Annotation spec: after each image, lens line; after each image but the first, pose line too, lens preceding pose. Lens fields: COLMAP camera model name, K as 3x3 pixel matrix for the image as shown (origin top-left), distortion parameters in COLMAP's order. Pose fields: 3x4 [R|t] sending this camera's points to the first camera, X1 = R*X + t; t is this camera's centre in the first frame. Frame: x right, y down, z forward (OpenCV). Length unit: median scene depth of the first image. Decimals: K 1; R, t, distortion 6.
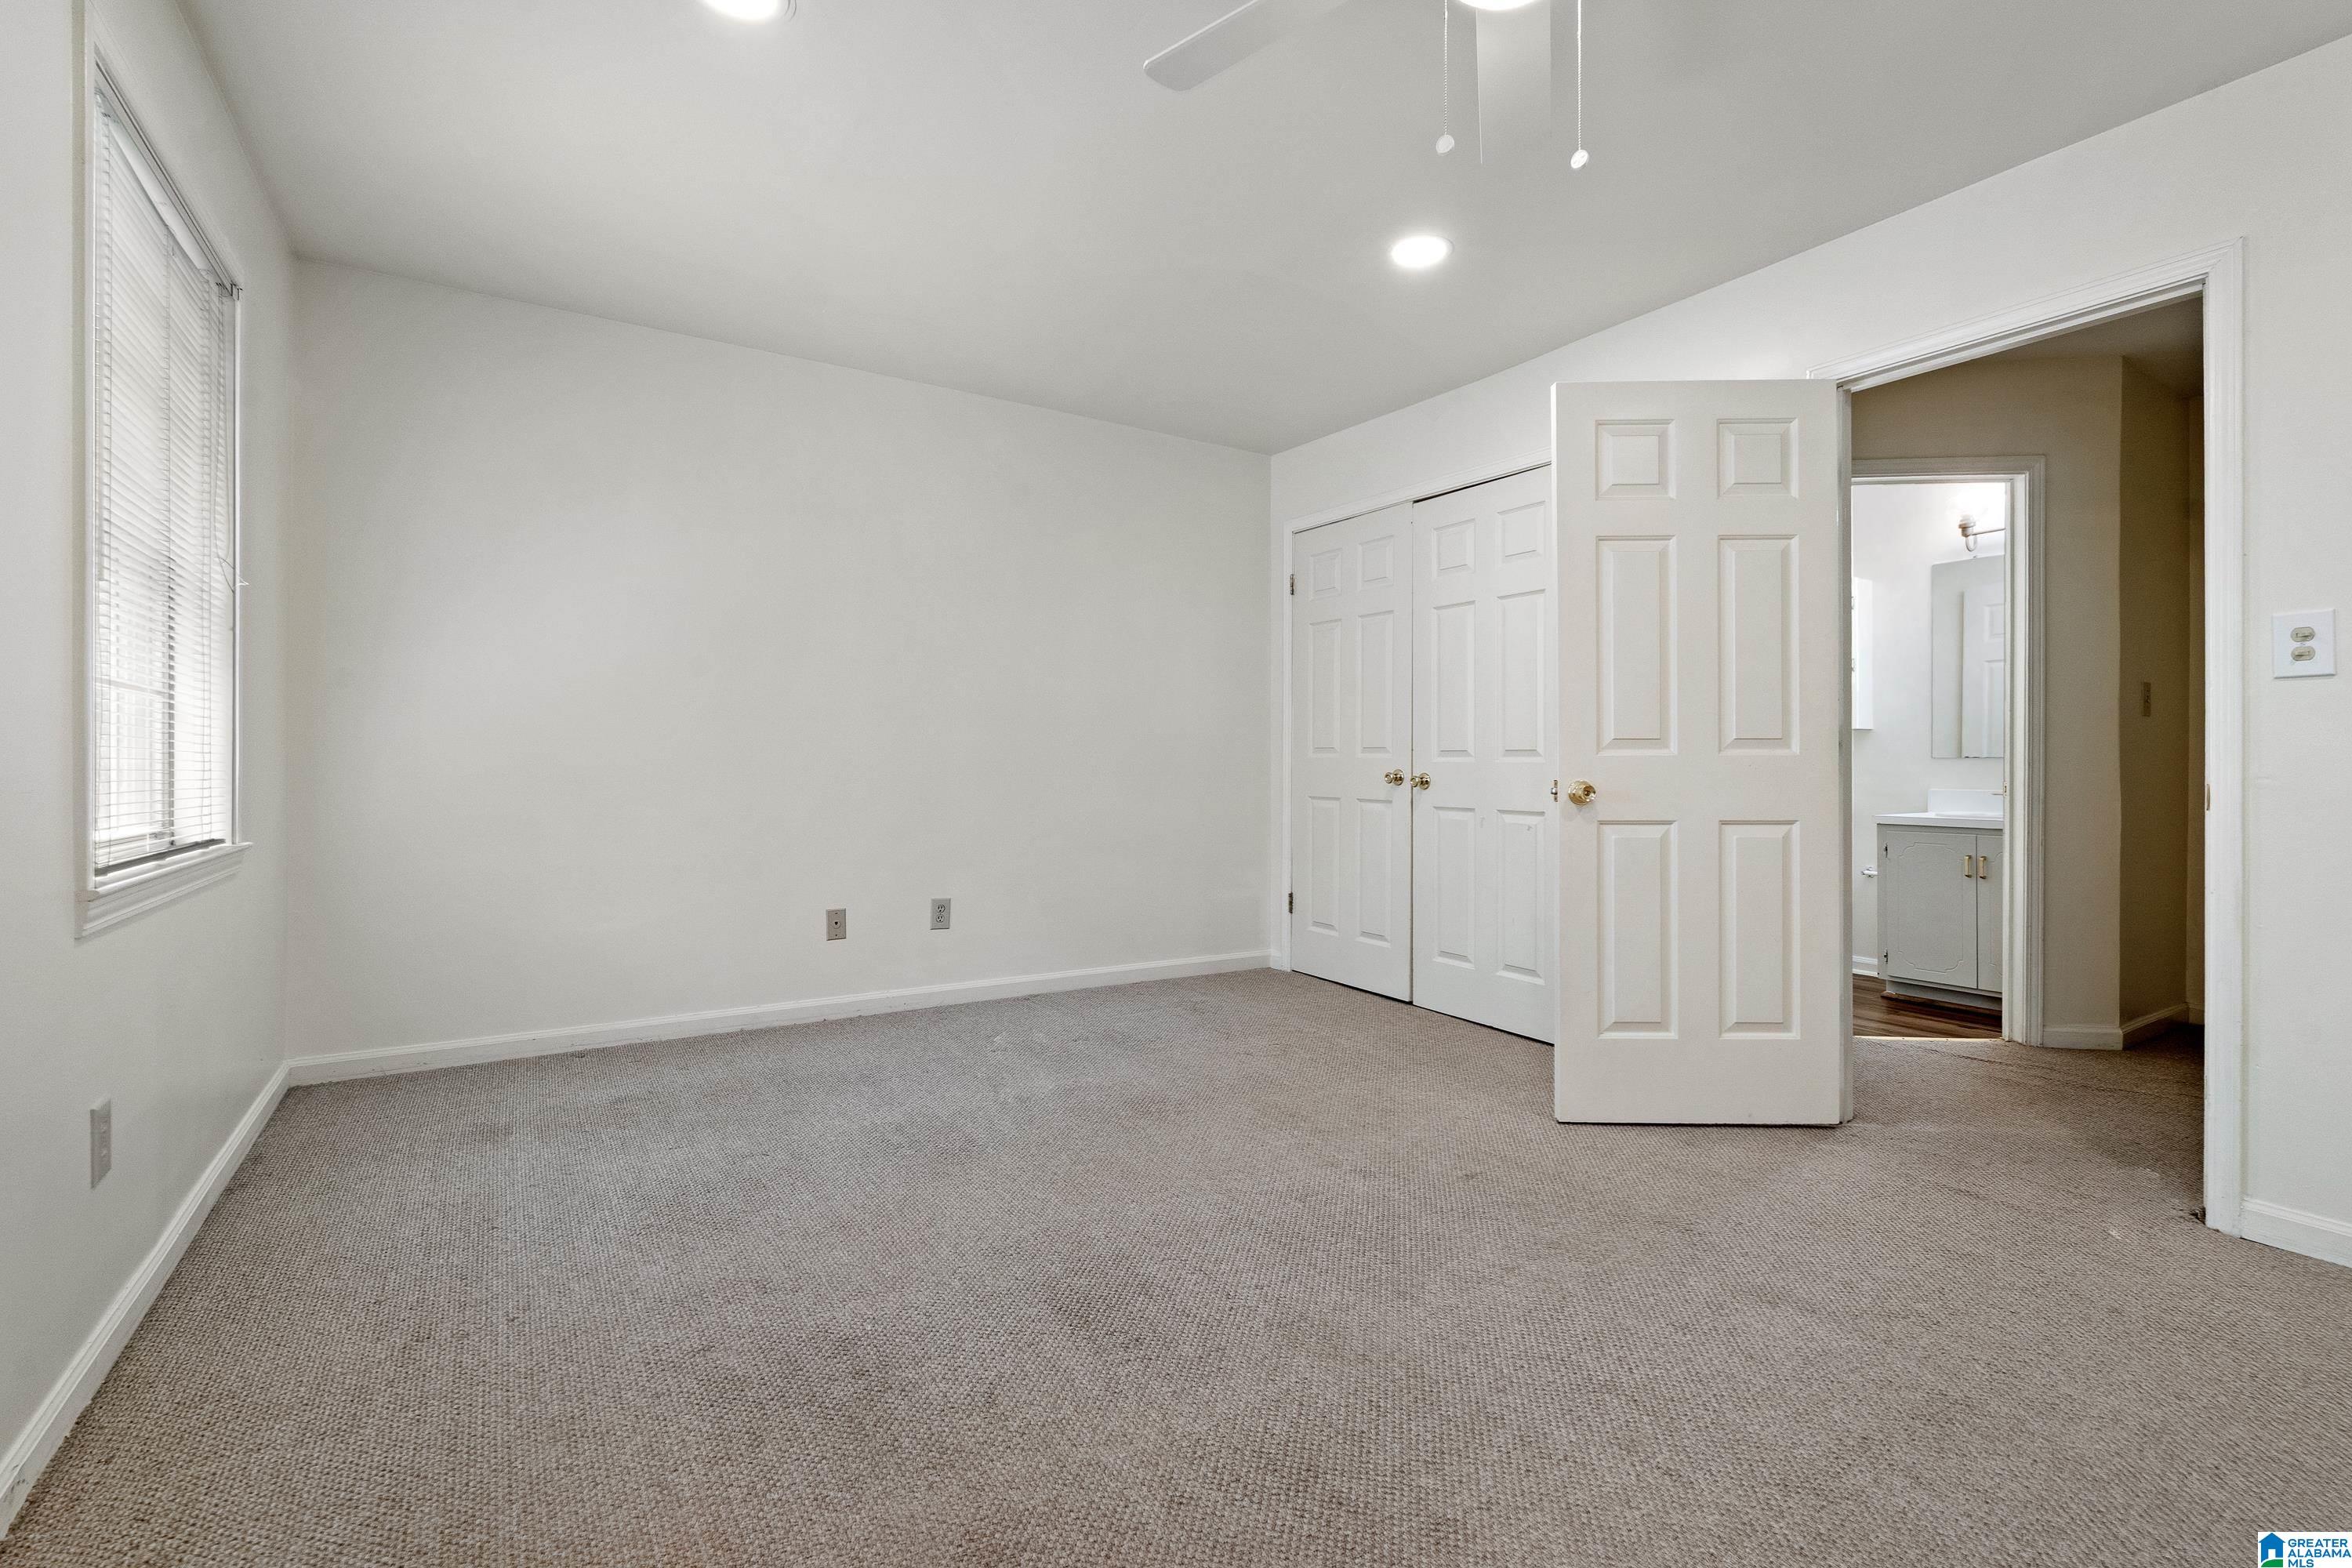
lens RADIAL K [[1055.4, 0, 1161.7], [0, 1055.4, 770.6], [0, 0, 1]] dist [-0.007217, 0.000366]
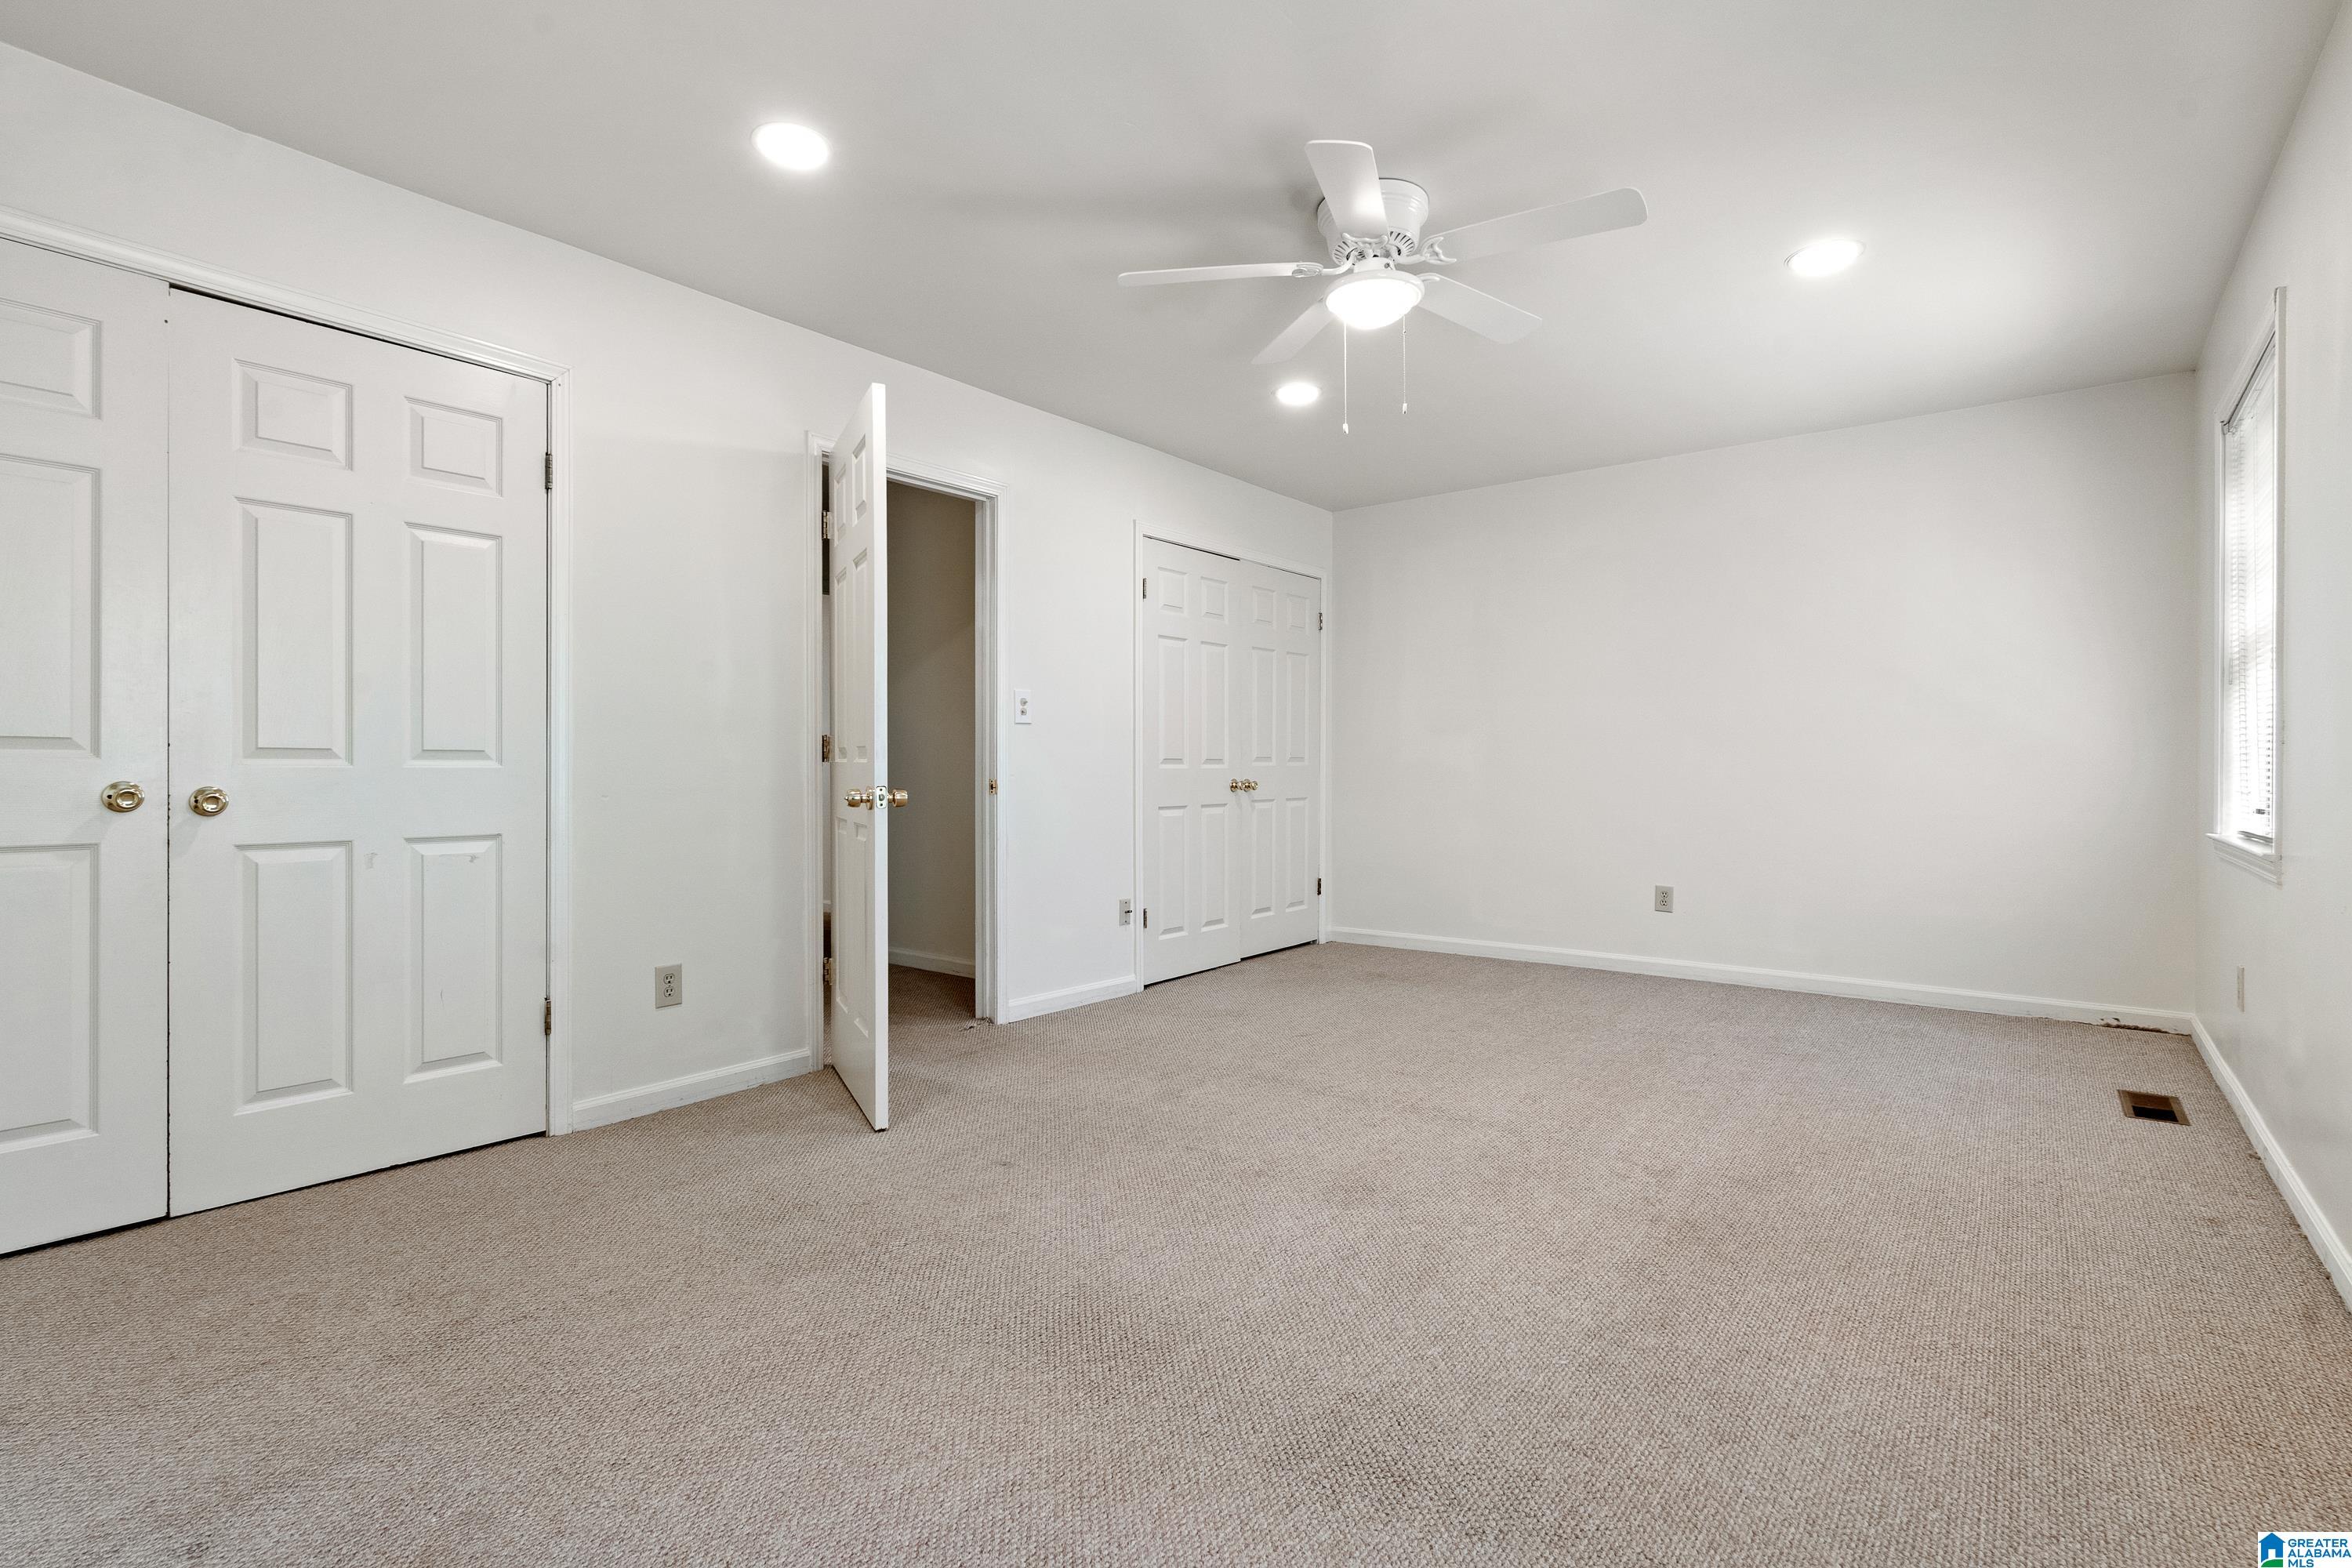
lens RADIAL K [[1145.9, 0, 1159.6], [0, 1145.9, 770.0], [0, 0, 1]] dist [0.014986, -0.000198]
pose [[-0.344141, -0.007251, 0.938890, -0.560454], [0.002852, 0.999957, 0.008768, -0.011913], [-0.938914, 0.005695, -0.344106, 0.837845]]
